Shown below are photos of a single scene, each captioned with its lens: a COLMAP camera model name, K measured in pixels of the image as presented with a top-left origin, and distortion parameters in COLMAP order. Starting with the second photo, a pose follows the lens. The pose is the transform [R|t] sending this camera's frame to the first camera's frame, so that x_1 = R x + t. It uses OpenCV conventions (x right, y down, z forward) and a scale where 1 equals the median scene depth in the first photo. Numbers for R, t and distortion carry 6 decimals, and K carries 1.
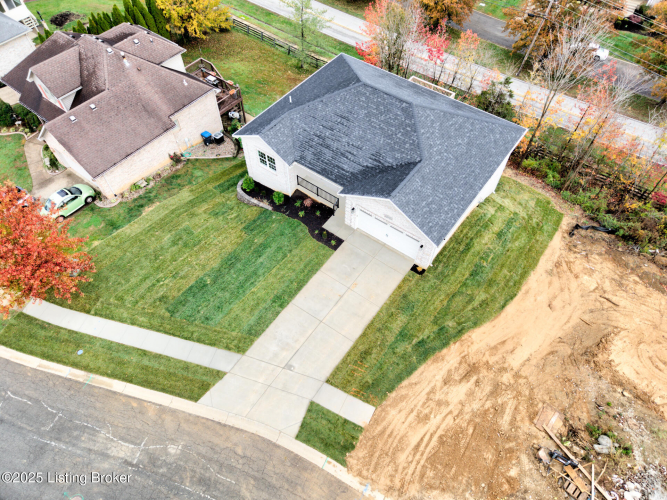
lens RADIAL K [[442.5, 0, 334.6], [0, 442.5, 252.9], [0, 0, 1]] dist [0.047447, -0.033281]
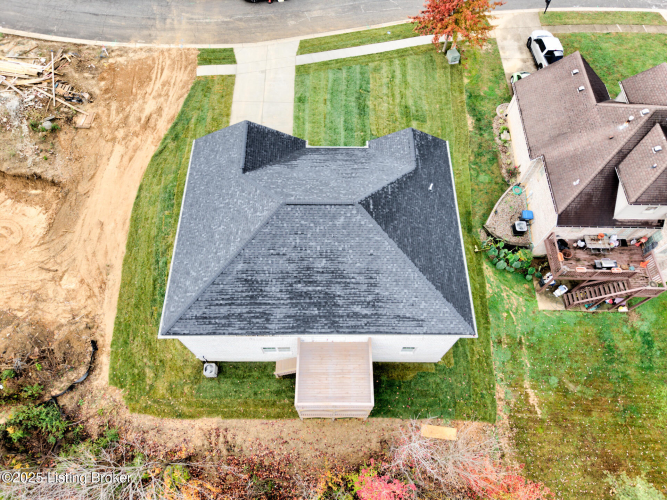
lens RADIAL K [[442.5, 0, 334.6], [0, 442.5, 252.9], [0, 0, 1]] dist [0.047447, -0.033281]
pose [[-0.803218, 0.521032, -0.288734, 0.408007], [-0.496749, -0.318359, 0.807395, -1.139647], [0.328757, 0.791943, 0.514534, 0.737946]]
